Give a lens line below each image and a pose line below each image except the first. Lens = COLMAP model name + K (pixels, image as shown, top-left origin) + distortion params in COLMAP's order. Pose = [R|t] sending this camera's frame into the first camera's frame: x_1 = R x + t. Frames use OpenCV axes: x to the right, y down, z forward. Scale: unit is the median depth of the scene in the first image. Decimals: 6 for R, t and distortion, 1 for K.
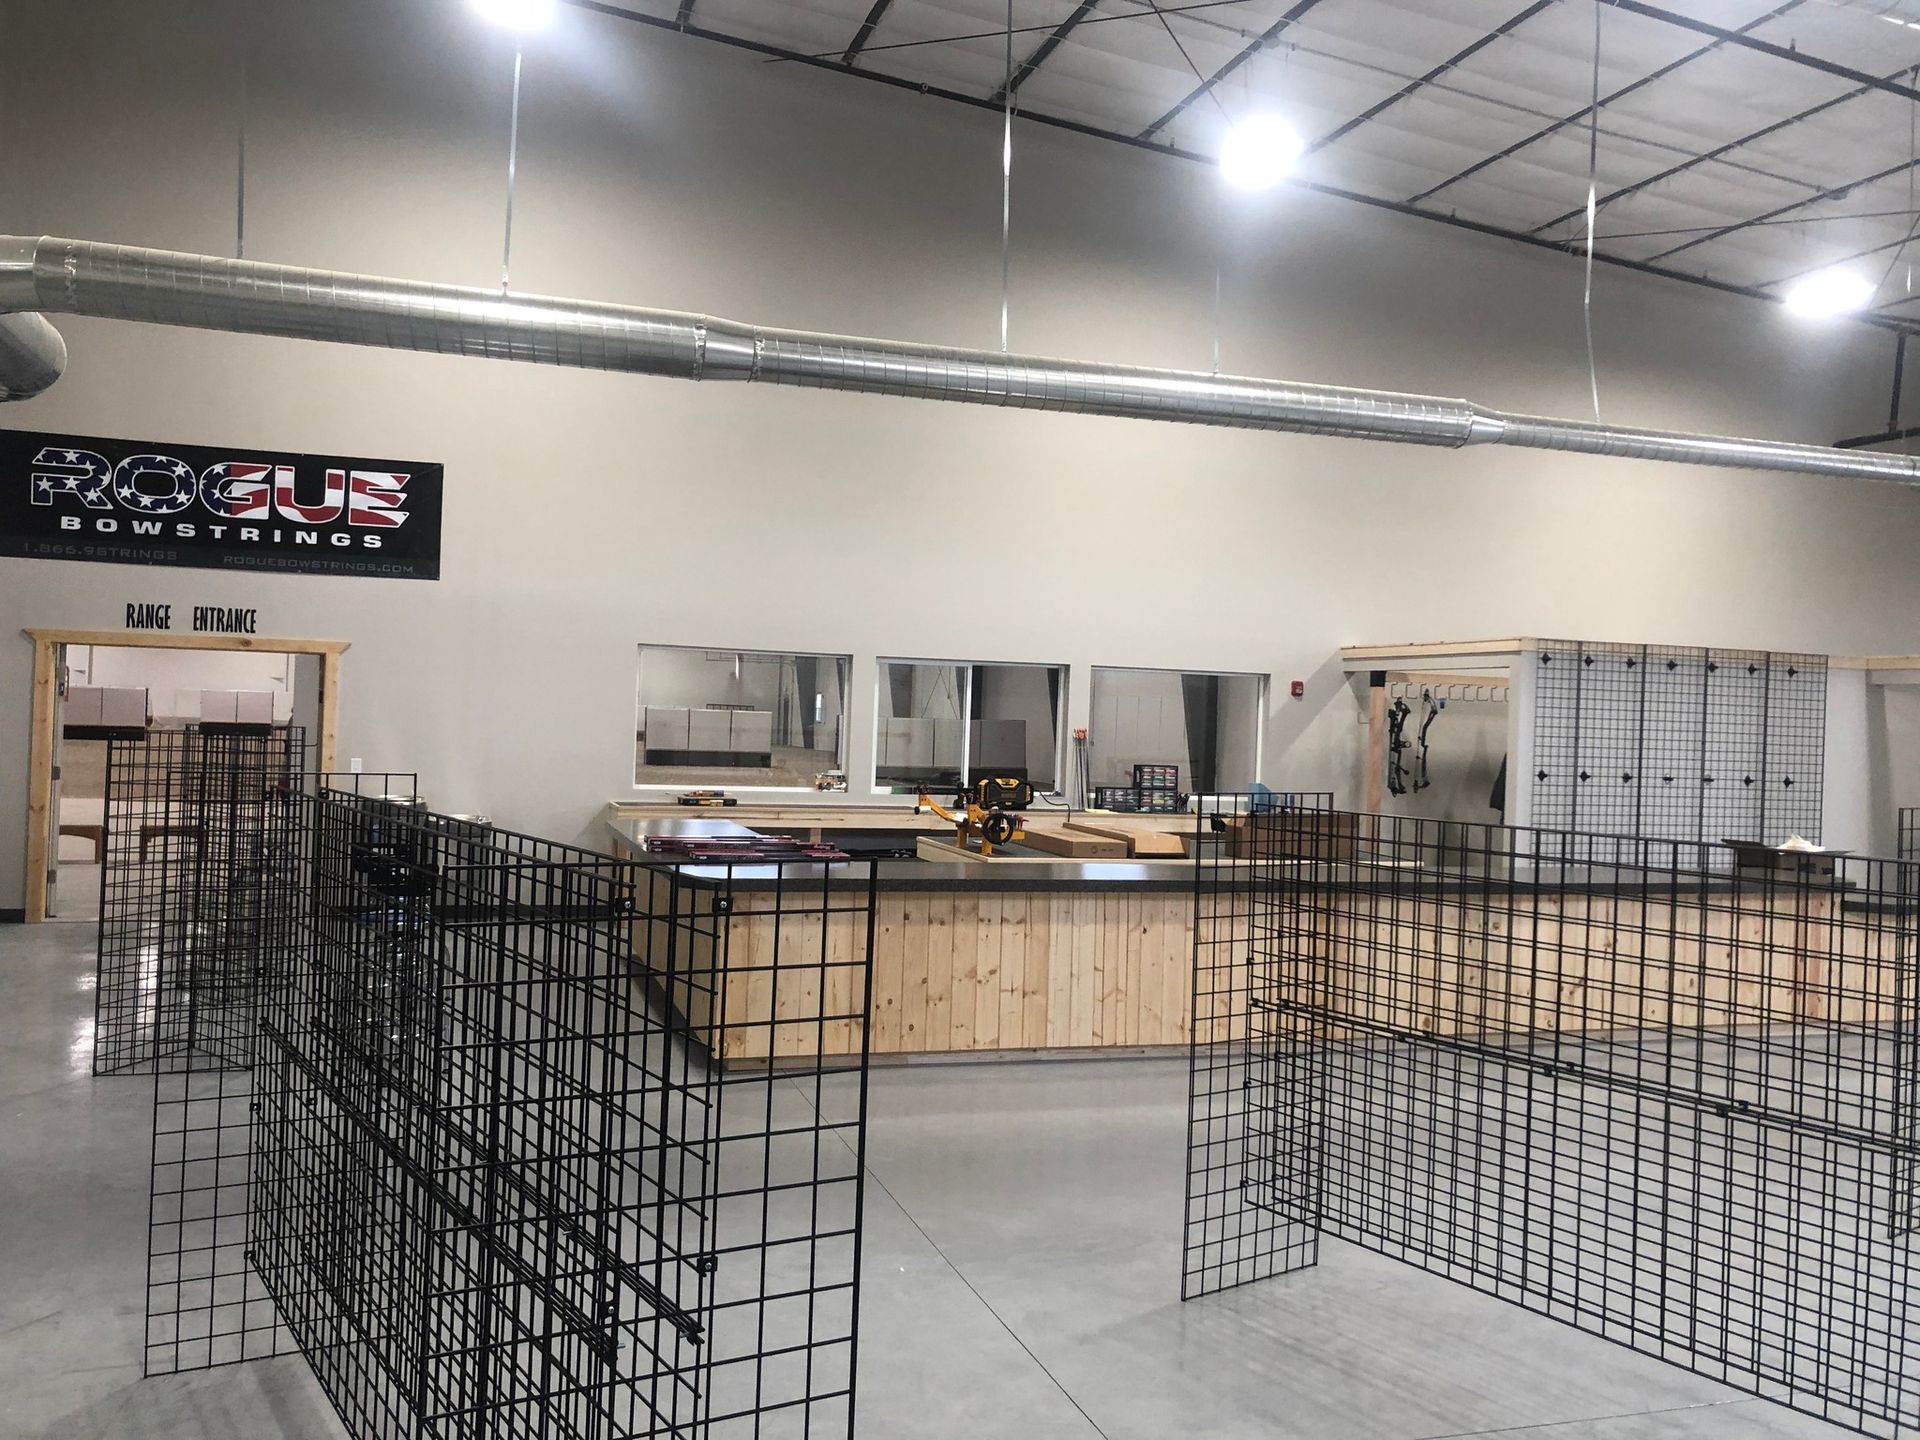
lens RADIAL K [[1570.5, 0, 960.0], [0, 1570.5, 720.0], [0, 0, 1]] dist [0.001842, 0.000311]
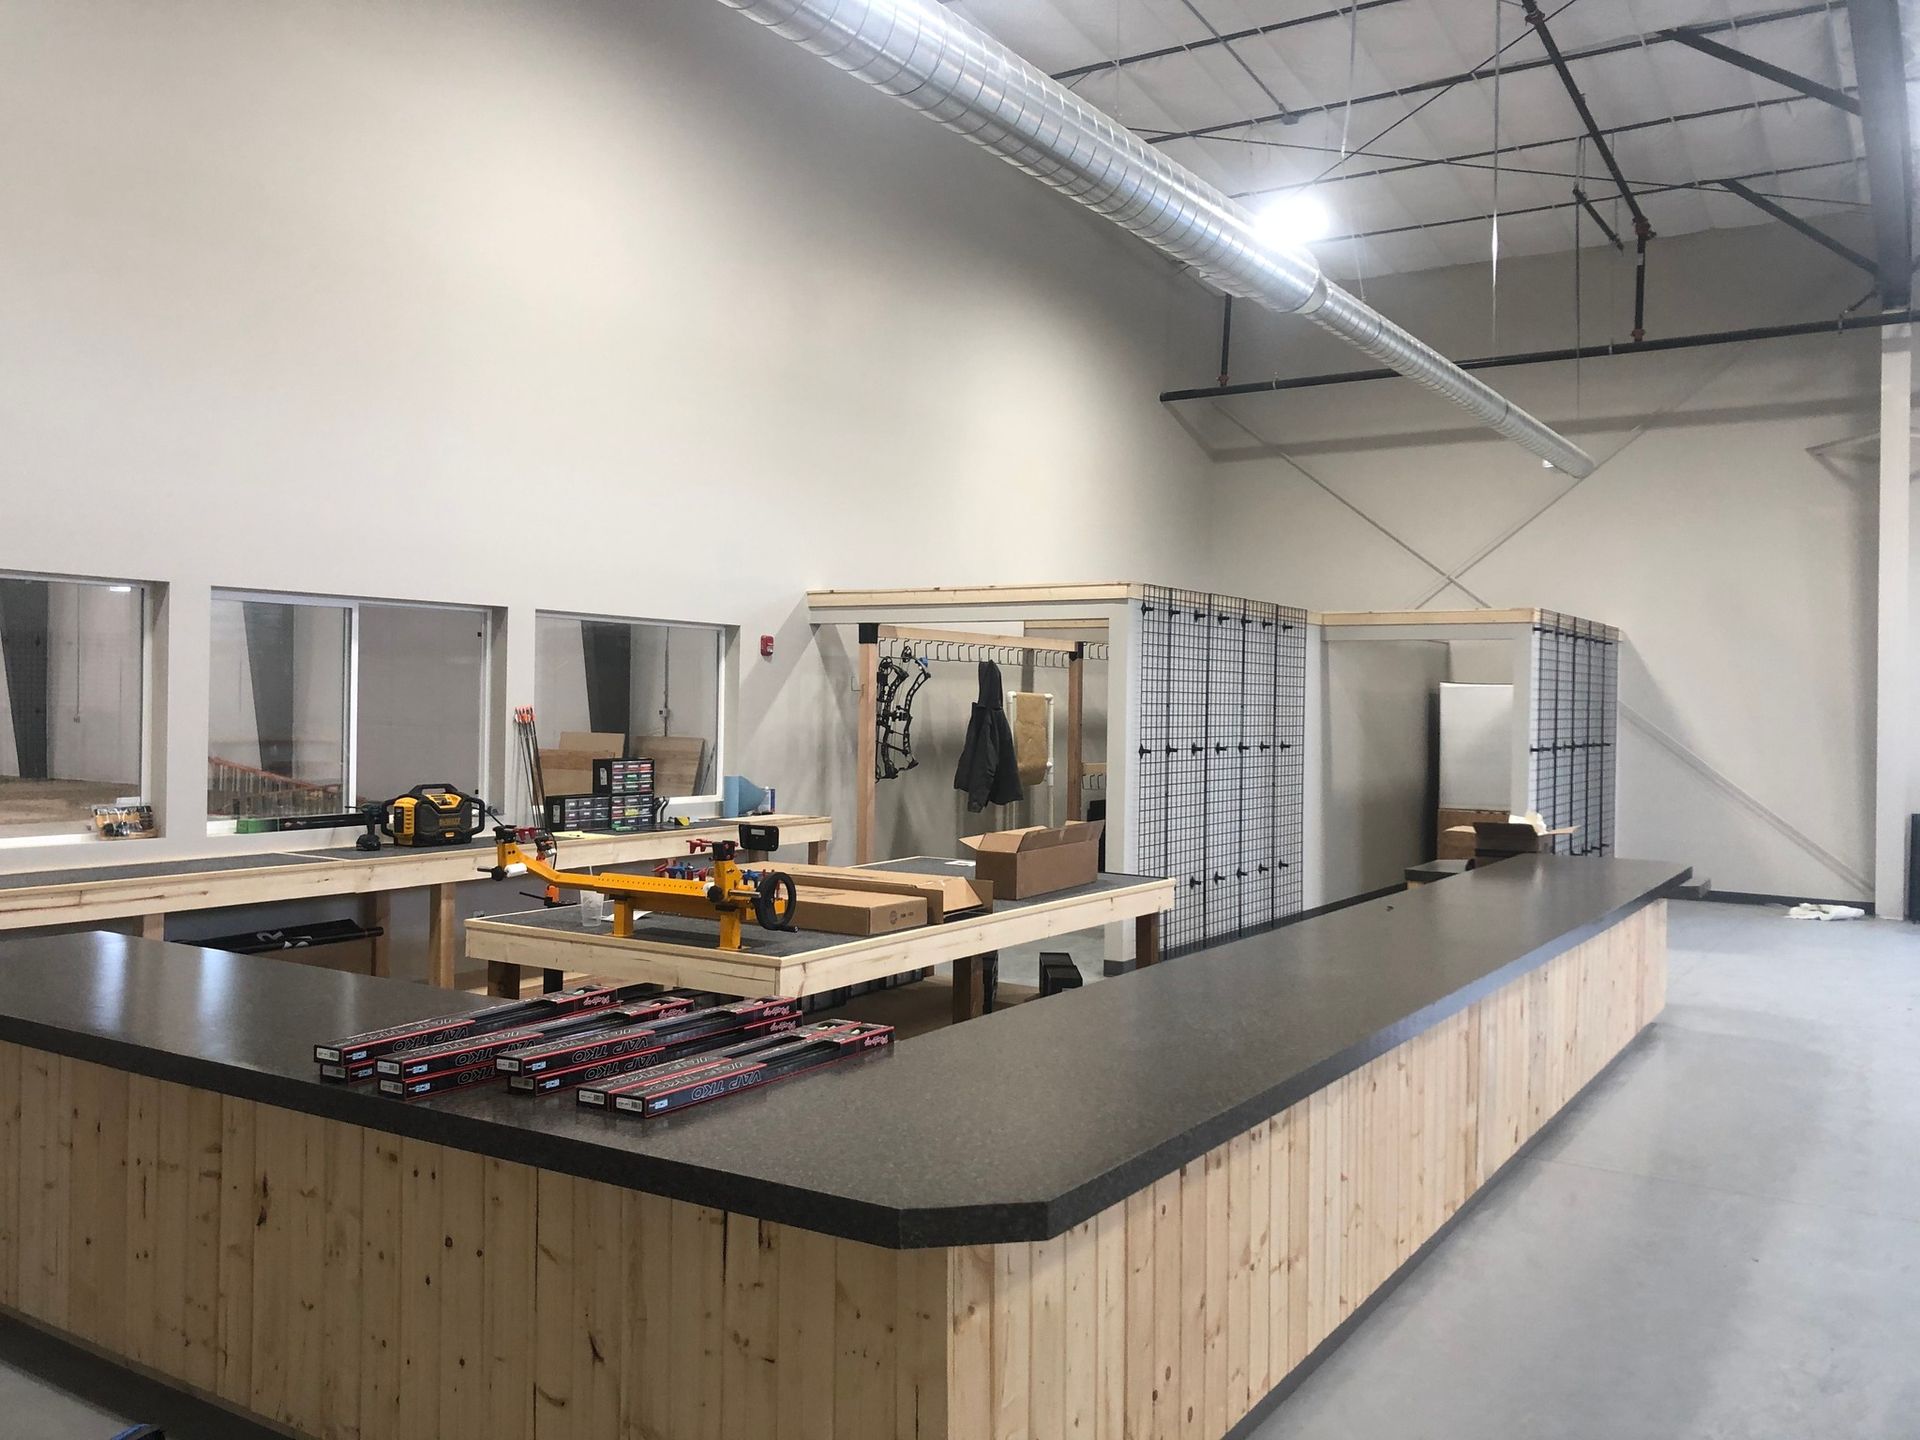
lens RADIAL K [[1570.5, 0, 960.0], [0, 1570.5, 720.0], [0, 0, 1]] dist [0.001842, 0.000311]
pose [[0.767726, -0.029764, 0.640087, -0.198300], [0.012415, 0.999424, 0.031583, -0.007638], [-0.640658, -0.016301, 0.767653, 0.392178]]
